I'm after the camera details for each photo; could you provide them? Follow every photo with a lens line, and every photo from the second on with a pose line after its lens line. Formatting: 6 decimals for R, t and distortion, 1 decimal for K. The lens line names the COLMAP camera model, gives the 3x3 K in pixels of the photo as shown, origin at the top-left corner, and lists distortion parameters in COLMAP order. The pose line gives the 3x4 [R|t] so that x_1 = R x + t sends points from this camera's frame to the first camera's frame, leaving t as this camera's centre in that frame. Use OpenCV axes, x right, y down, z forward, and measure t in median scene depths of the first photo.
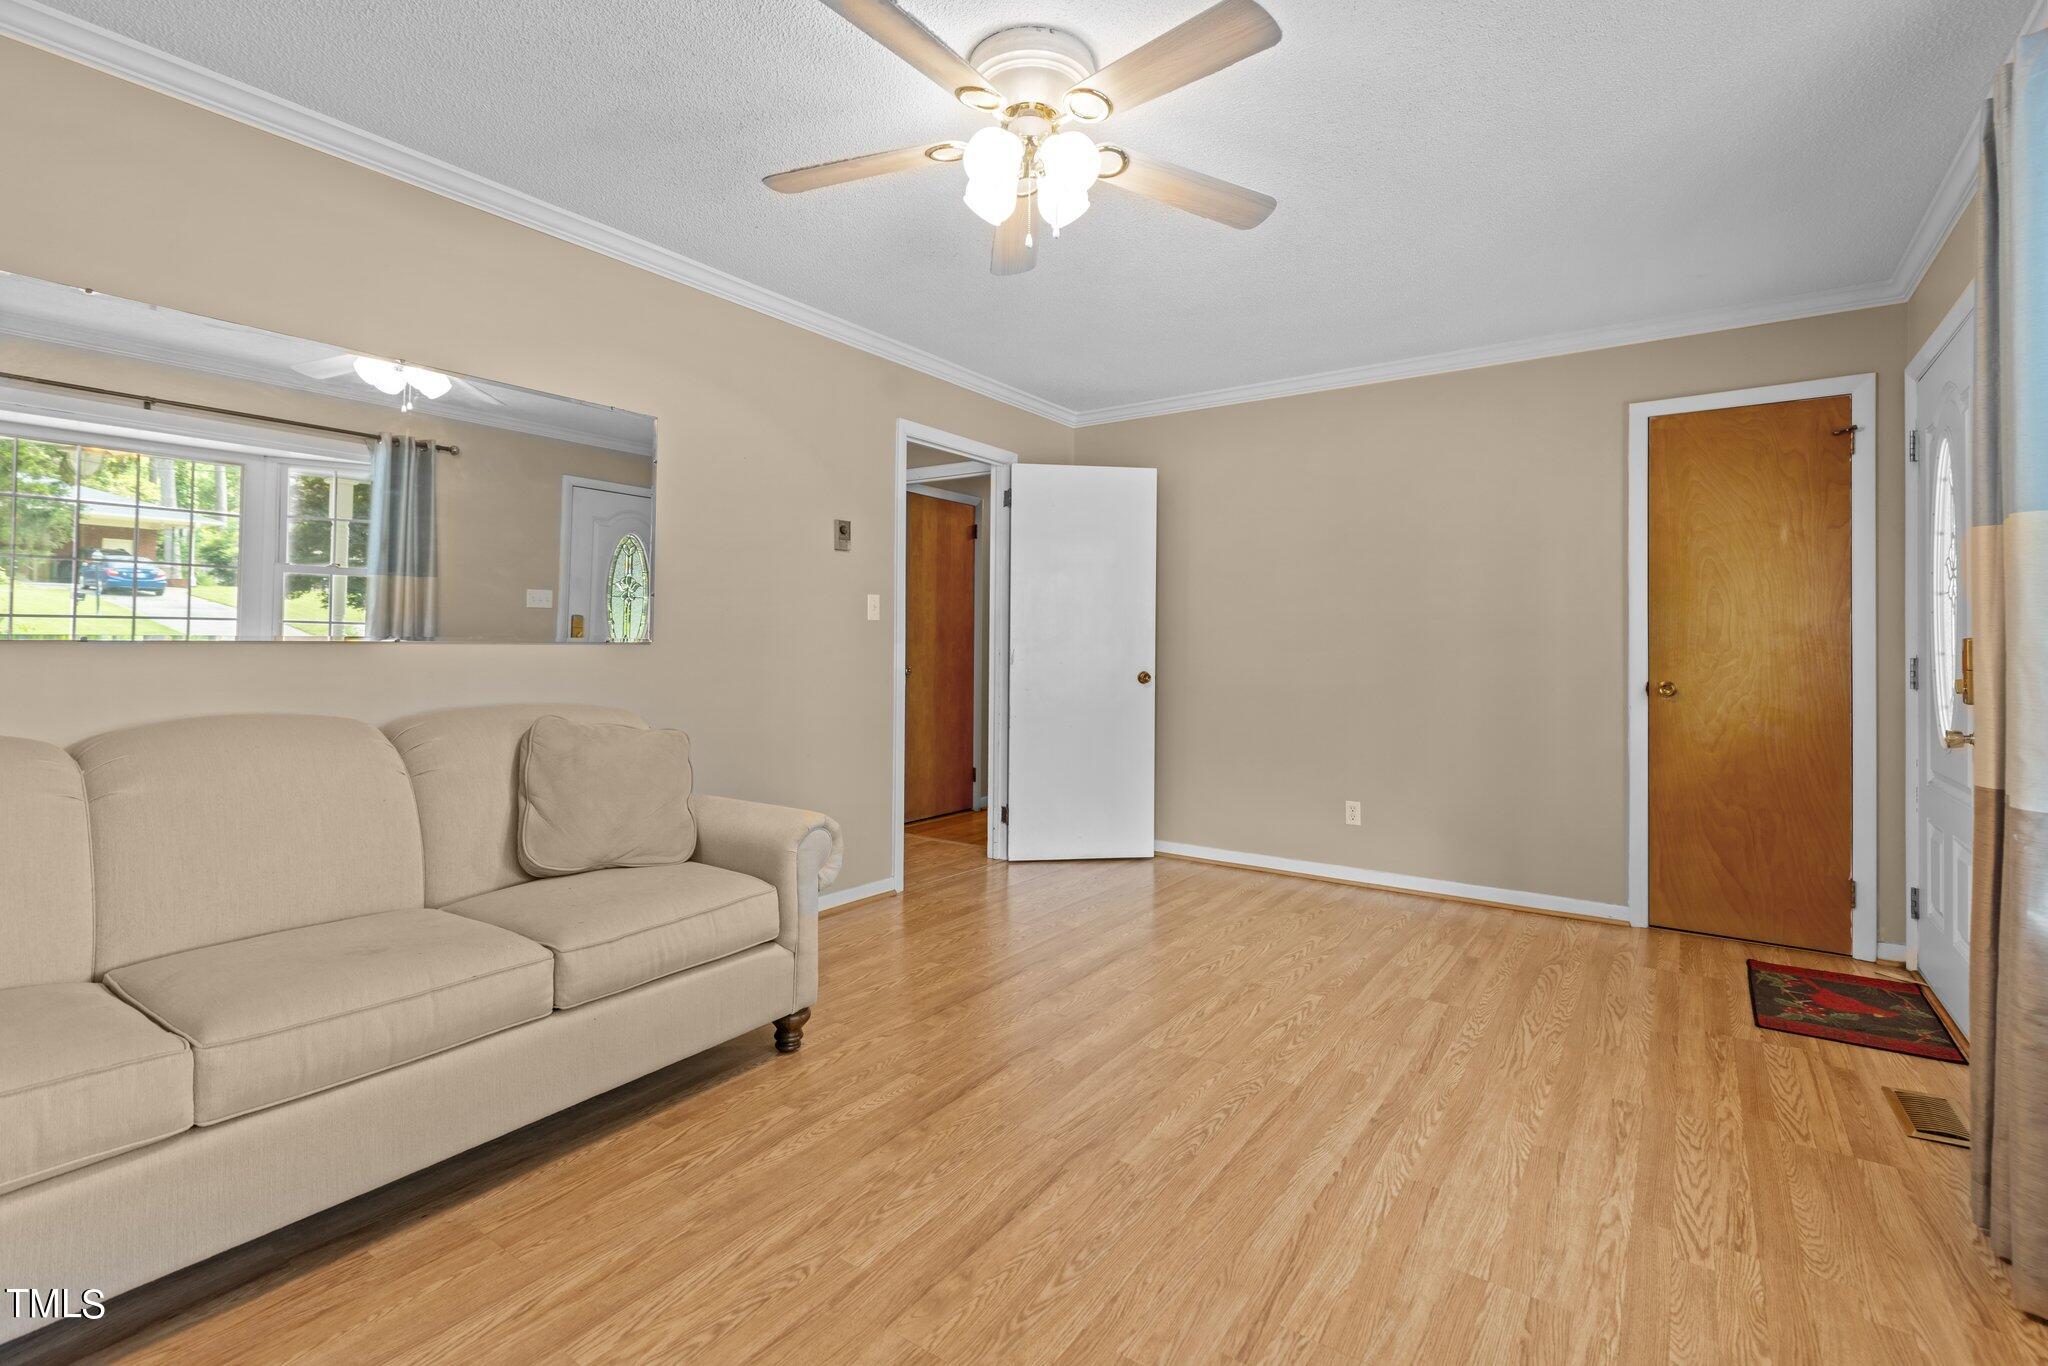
lens RADIAL K [[924.9, 0, 1047.2], [0, 924.9, 635.2], [0, 0, 1]] dist [0.005126, -0.001300]
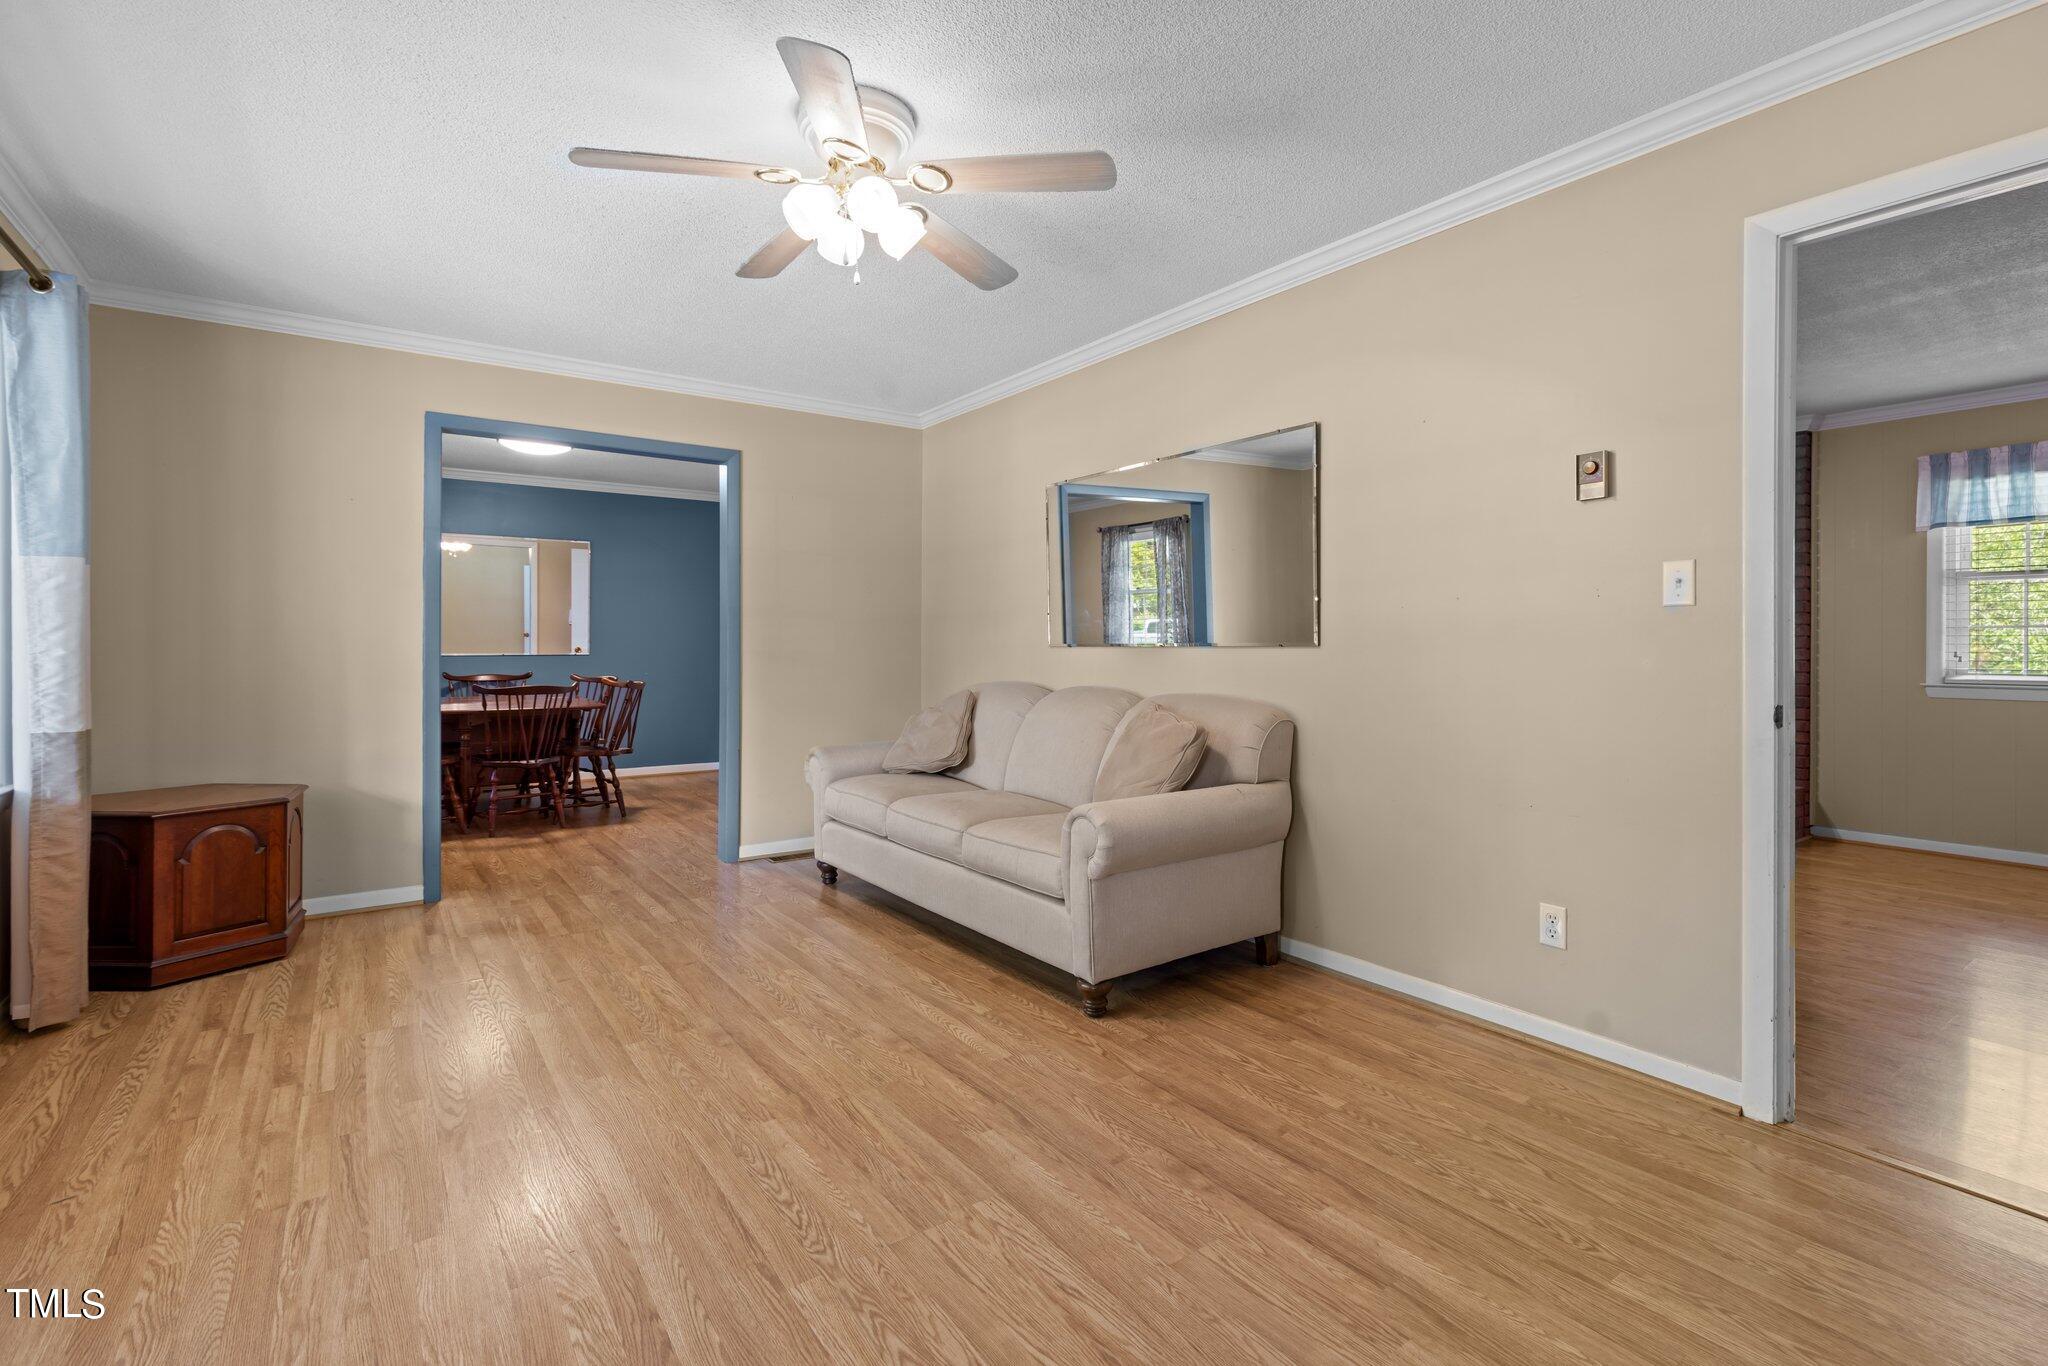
lens RADIAL K [[924.9, 0, 1012.9], [0, 924.9, 645.6], [0, 0, 1]] dist [0.005126, -0.001300]
pose [[-0.345454, -0.007641, -0.938405, 0.786194], [0.009427, 0.999888, -0.011612, 0.018118], [0.938389, -0.012857, -0.345343, 1.280210]]
